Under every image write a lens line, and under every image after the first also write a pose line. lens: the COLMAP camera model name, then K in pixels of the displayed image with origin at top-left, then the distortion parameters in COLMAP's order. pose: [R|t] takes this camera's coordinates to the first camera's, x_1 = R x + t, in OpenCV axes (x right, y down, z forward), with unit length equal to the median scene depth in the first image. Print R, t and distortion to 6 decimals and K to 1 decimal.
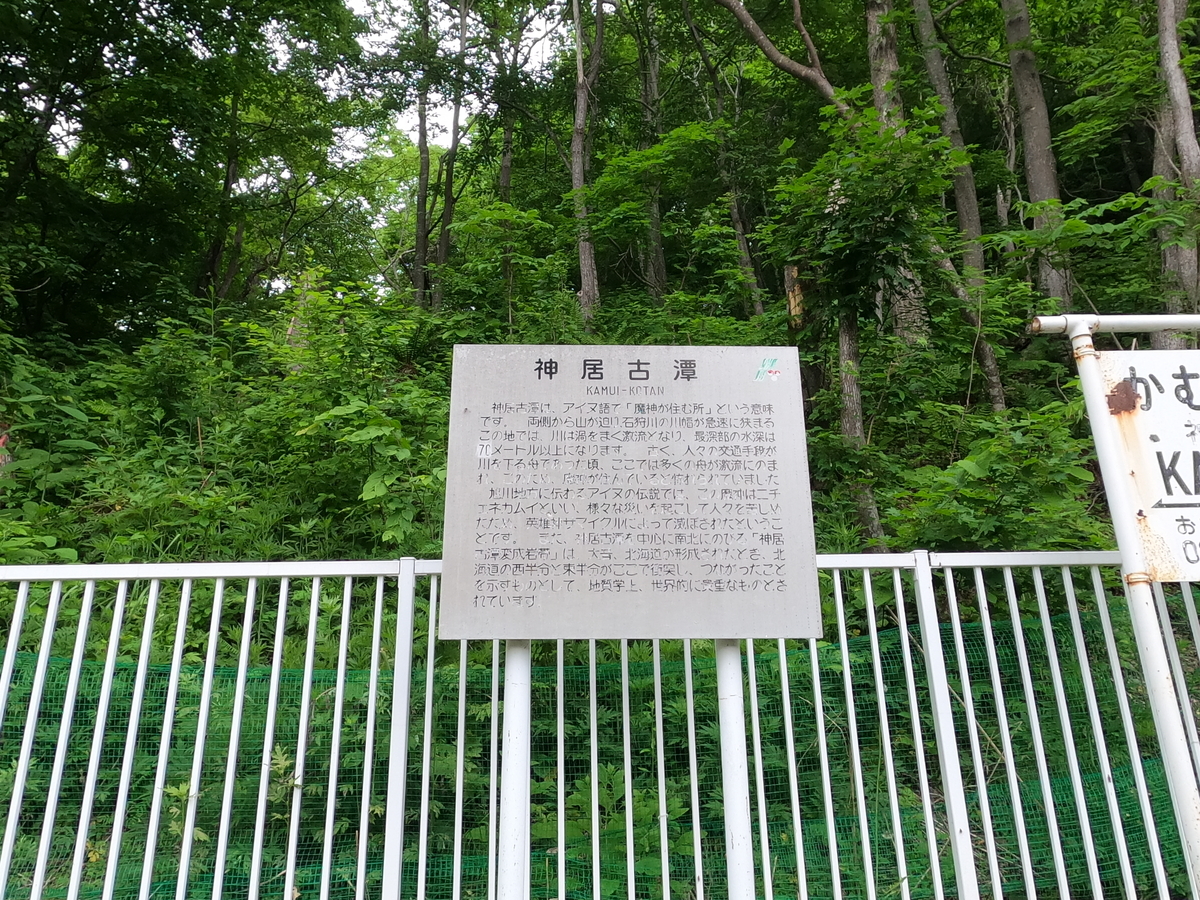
lens RADIAL K [[529.8, 0, 600.1], [0, 529.8, 445.7], [0, 0, 1]] dist [-0.002804, 0.000402]
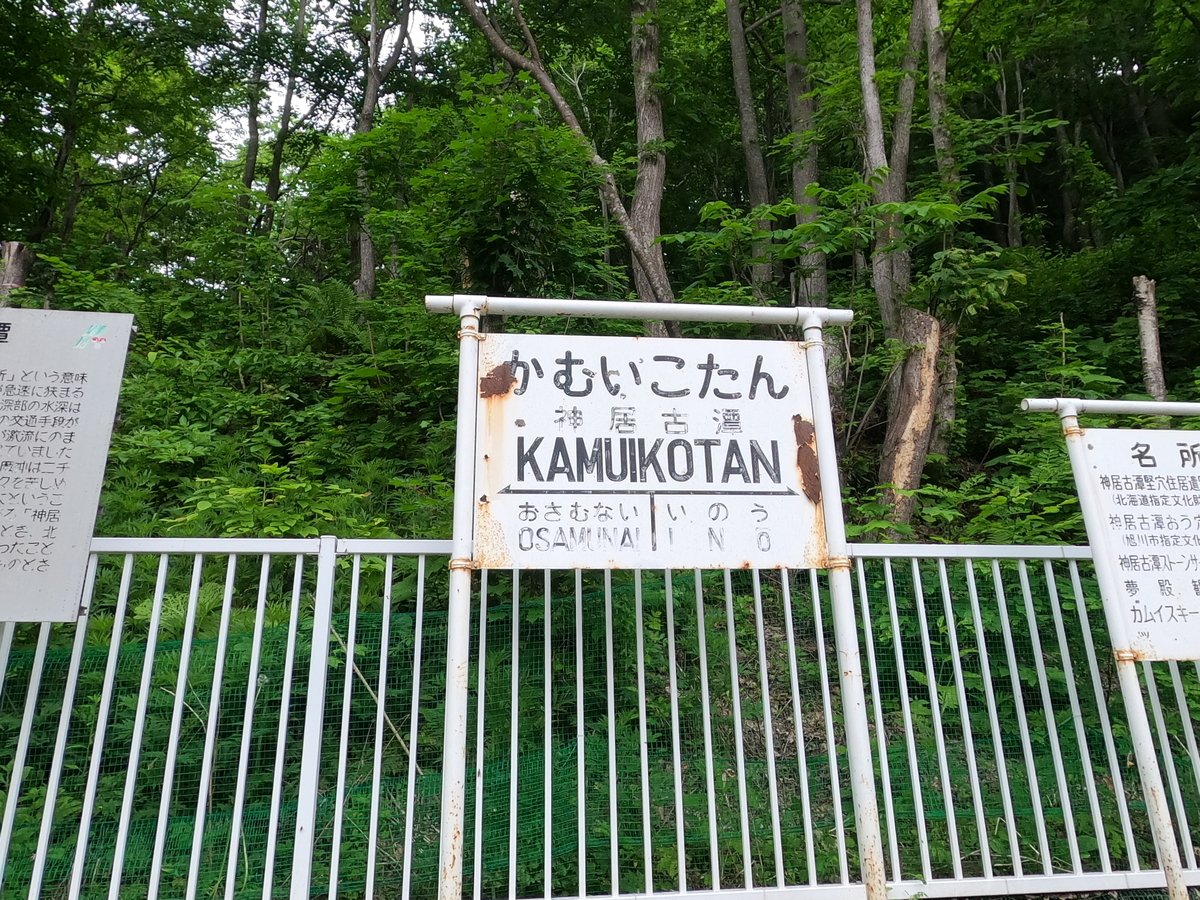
lens RADIAL K [[529.8, 0, 604.4], [0, 529.8, 451.5], [0, 0, 1]] dist [-0.002804, 0.000402]
pose [[0.997872, 0.027136, 0.059282, 1.157627], [-0.026984, 0.999630, -0.003370, 0.037603], [-0.059351, 0.001763, 0.998236, 0.015476]]
